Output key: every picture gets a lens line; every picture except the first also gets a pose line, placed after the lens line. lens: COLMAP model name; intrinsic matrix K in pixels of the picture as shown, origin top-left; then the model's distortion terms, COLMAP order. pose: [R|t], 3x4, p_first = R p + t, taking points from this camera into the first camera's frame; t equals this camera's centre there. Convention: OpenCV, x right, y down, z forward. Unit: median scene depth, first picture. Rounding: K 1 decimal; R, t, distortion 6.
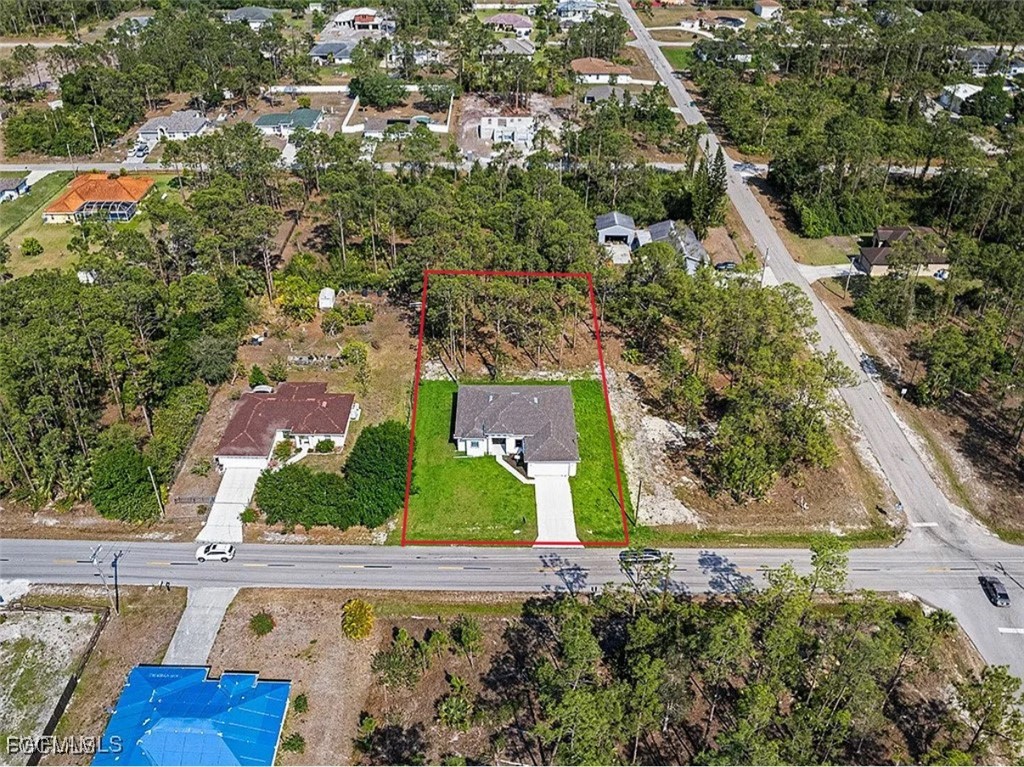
lens RADIAL K [[905.3, 0, 512.0], [0, 905.3, 383.5], [0, 0, 1]] dist [-0.045829, 0.002169]
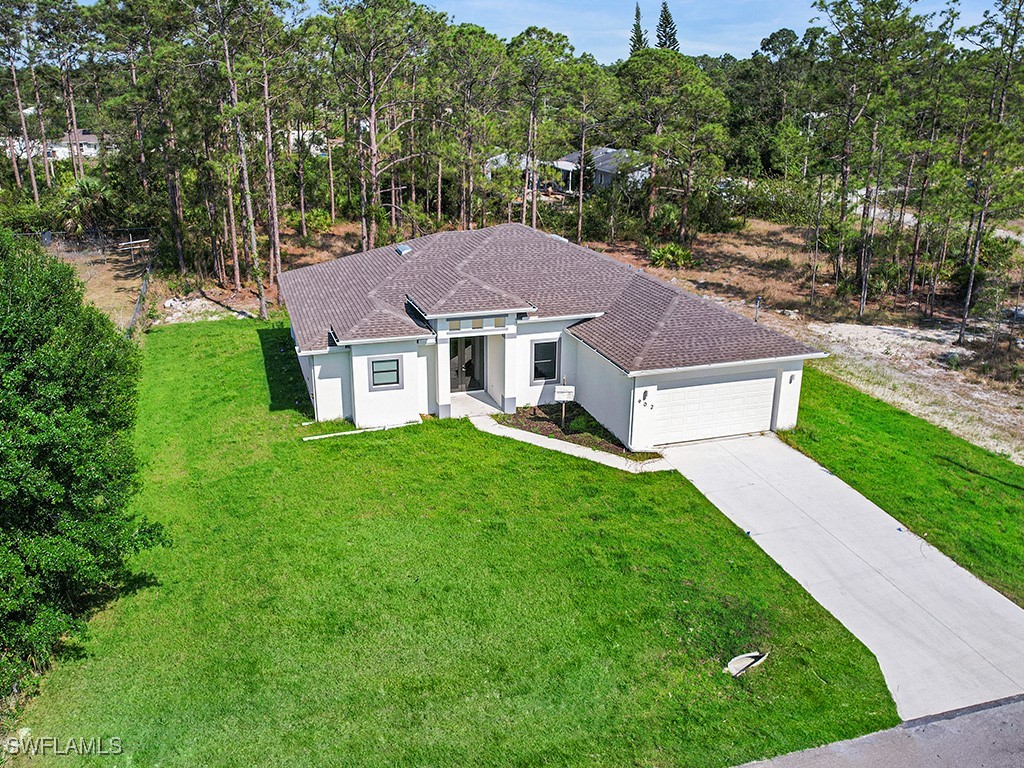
lens RADIAL K [[905.3, 0, 512.0], [0, 905.3, 384.0], [0, 0, 1]] dist [-0.045829, 0.002169]
pose [[0.956158, -0.108673, 0.271943, -0.075169], [0.172372, 0.959548, -0.222613, 0.130092], [-0.236750, 0.259728, 0.936211, 0.755607]]
